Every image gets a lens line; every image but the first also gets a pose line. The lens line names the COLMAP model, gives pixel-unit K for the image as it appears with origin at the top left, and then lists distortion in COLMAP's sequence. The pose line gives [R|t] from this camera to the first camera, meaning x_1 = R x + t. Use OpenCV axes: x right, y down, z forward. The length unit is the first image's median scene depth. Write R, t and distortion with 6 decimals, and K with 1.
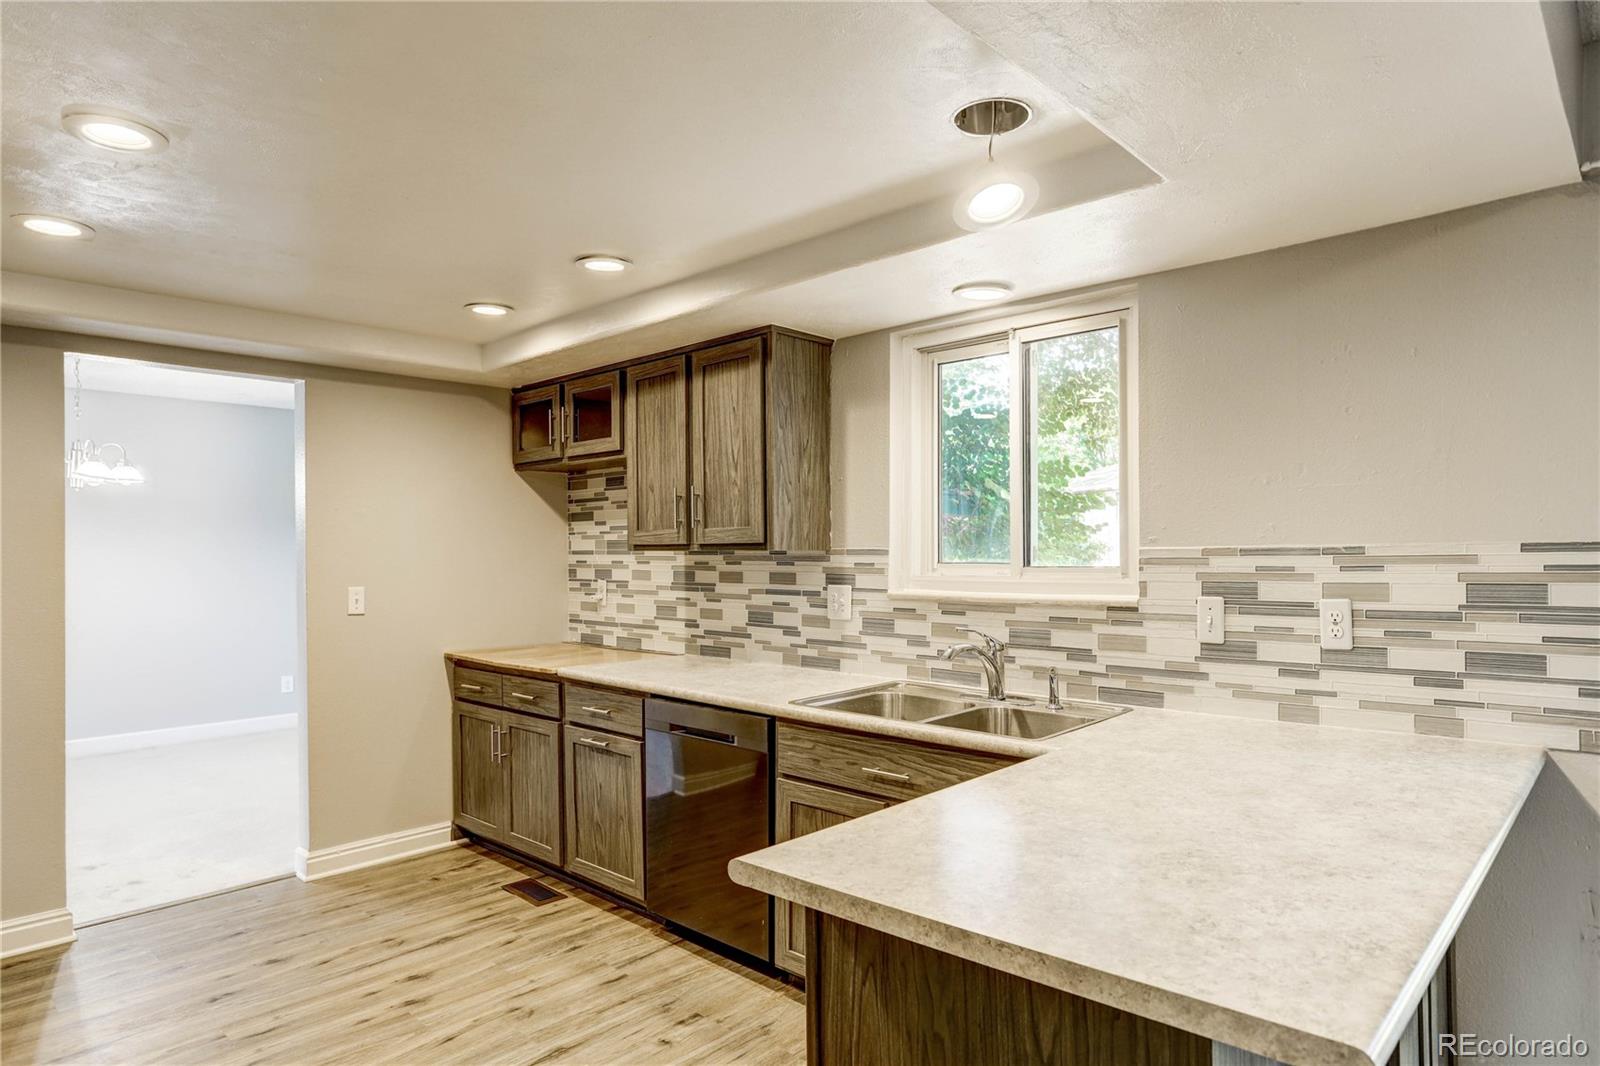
lens RADIAL K [[927.3, 0, 799.2], [0, 927.3, 554.8], [0, 0, 1]] dist [-0.044416, 0.027132]
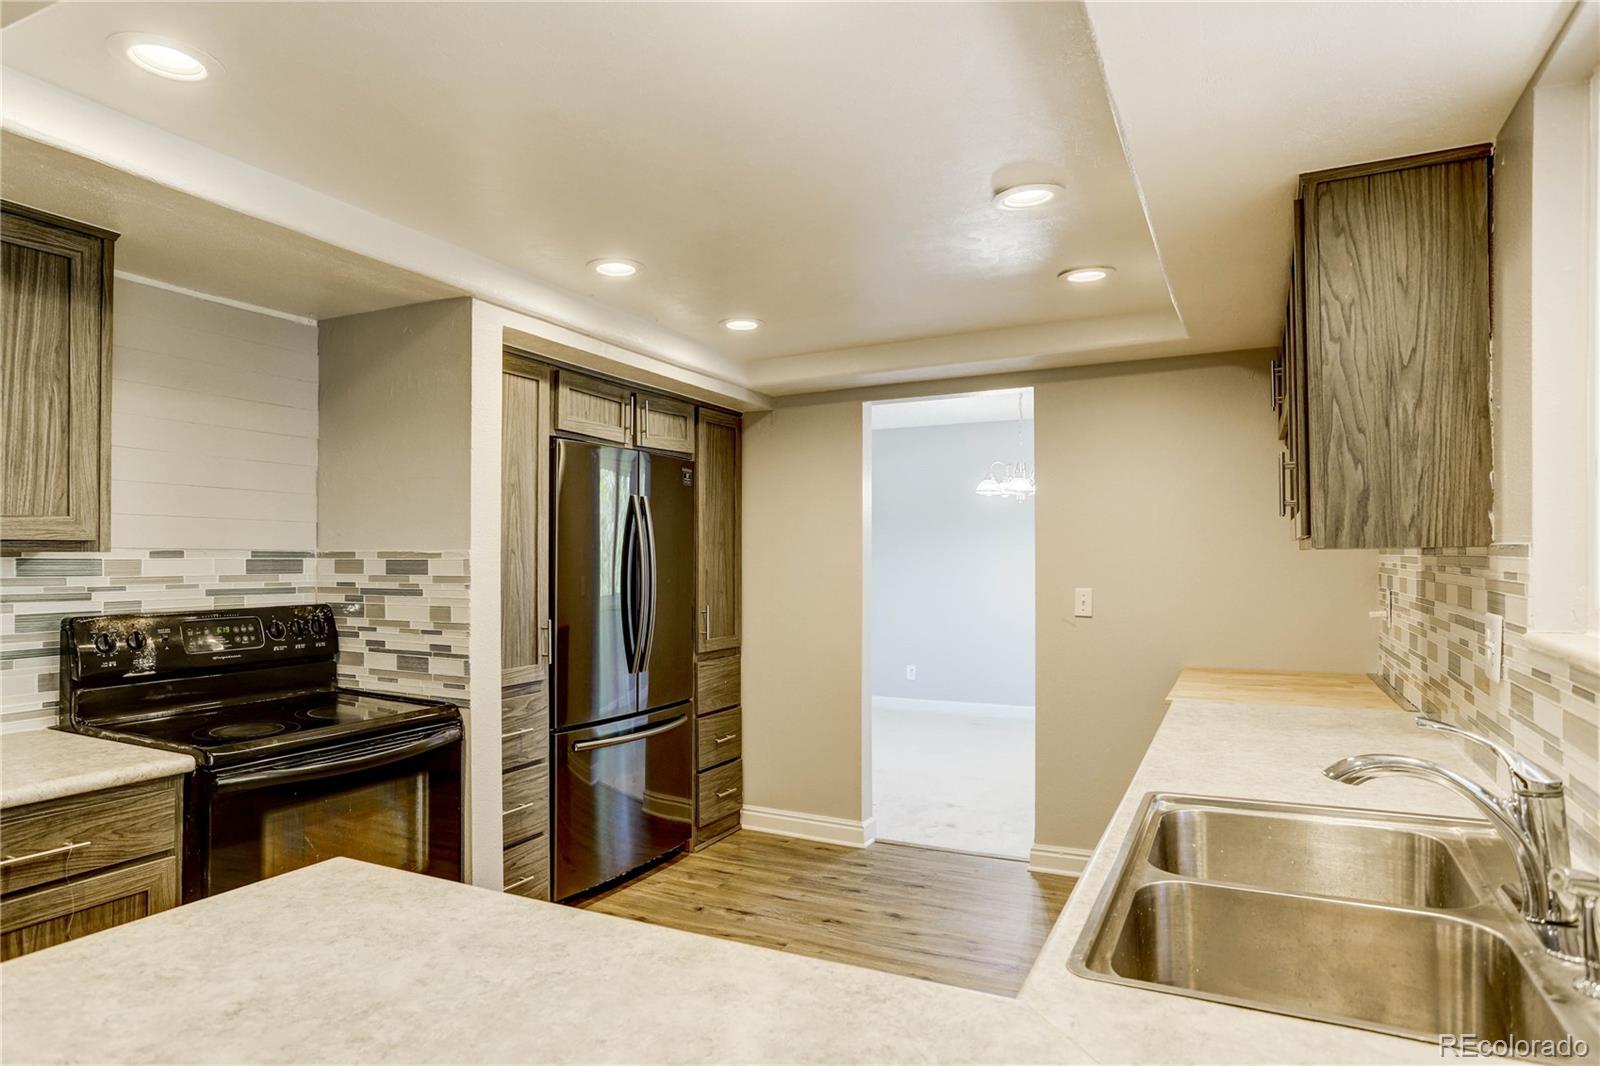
lens RADIAL K [[927.3, 0, 790.9], [0, 927.3, 545.8], [0, 0, 1]] dist [-0.044416, 0.027132]
pose [[0.287080, -0.008003, -0.957873, 0.417770], [-0.000812, 0.999963, -0.008598, -0.001004], [0.957906, 0.003246, 0.287063, 0.478747]]
